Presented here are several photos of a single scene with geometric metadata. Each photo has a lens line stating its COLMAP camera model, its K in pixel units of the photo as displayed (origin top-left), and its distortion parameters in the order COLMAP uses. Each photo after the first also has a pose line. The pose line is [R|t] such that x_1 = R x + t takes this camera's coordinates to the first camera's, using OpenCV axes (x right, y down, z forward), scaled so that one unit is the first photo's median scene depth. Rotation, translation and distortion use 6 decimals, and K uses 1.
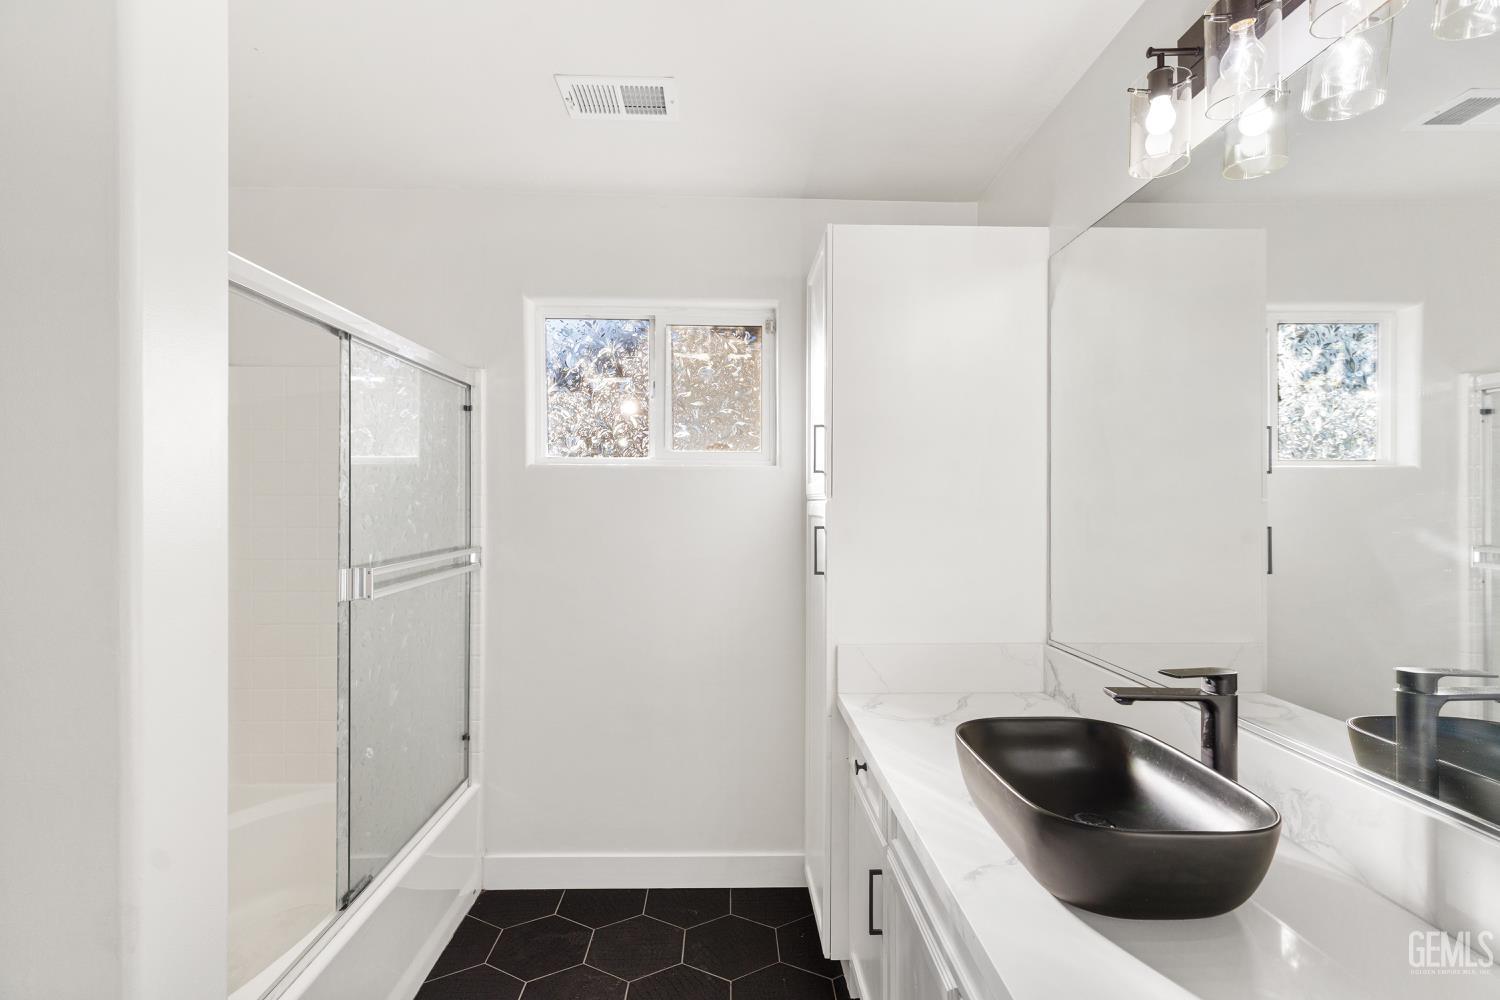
lens RADIAL K [[720.4, 0, 748.4], [0, 720.4, 505.0], [0, 0, 1]] dist [0.007024, 0.000103]
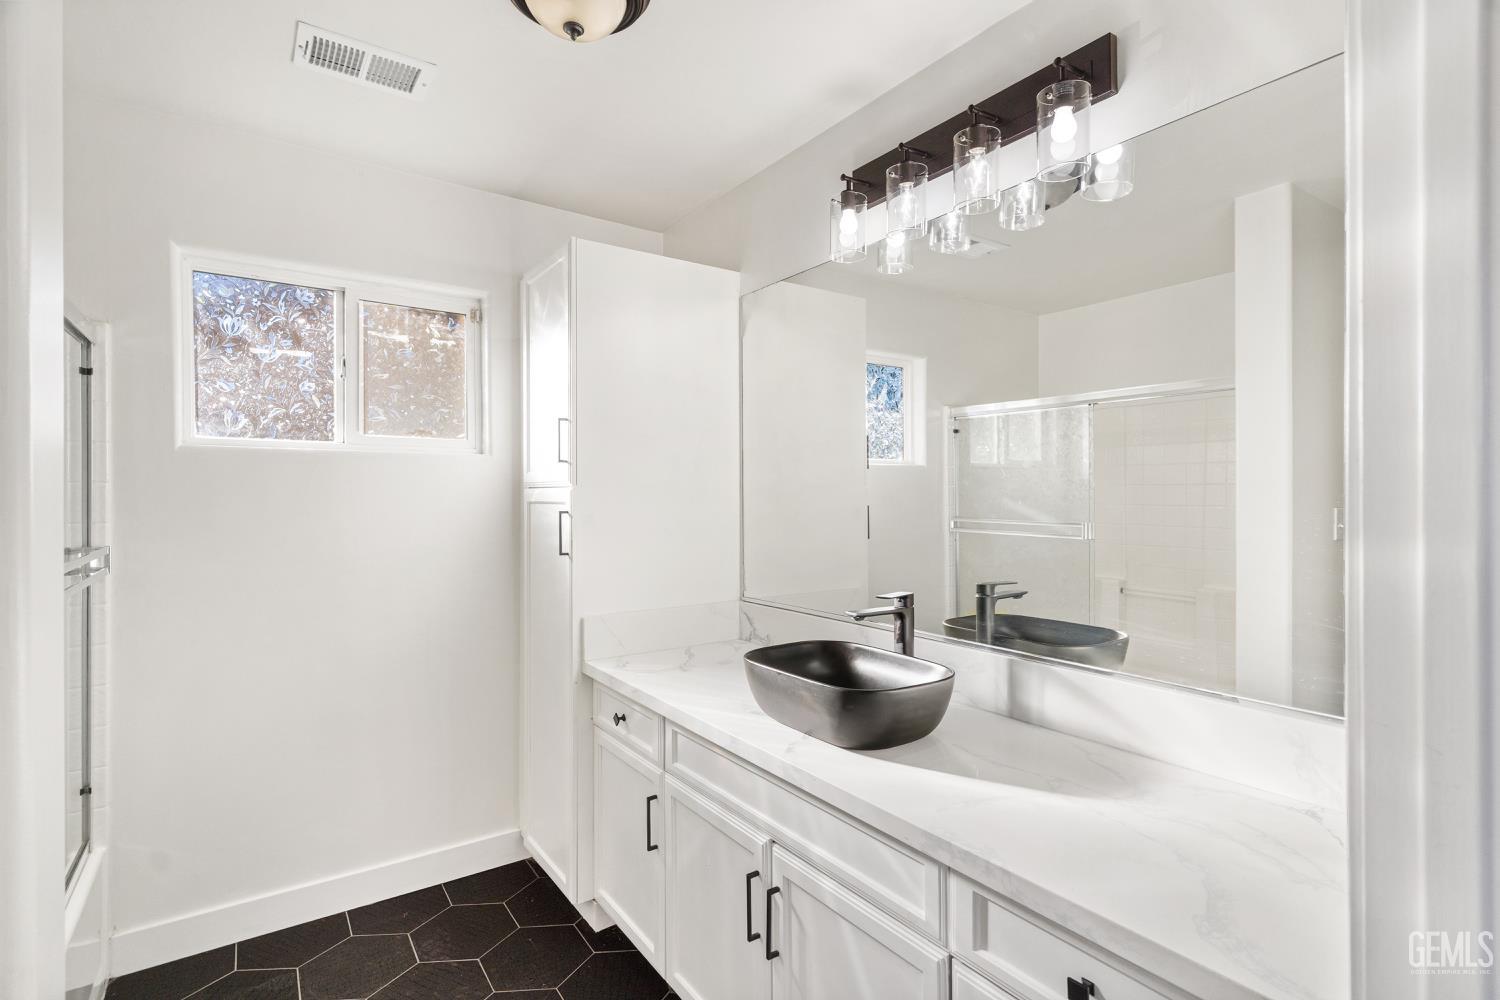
lens RADIAL K [[720.4, 0, 752.3], [0, 720.4, 494.1], [0, 0, 1]] dist [0.007024, 0.000103]
pose [[0.834887, -0.005584, 0.550393, -0.216771], [0.007466, 0.999971, -0.001179, 0.005957], [-0.550371, 0.005094, 0.834905, -0.057205]]
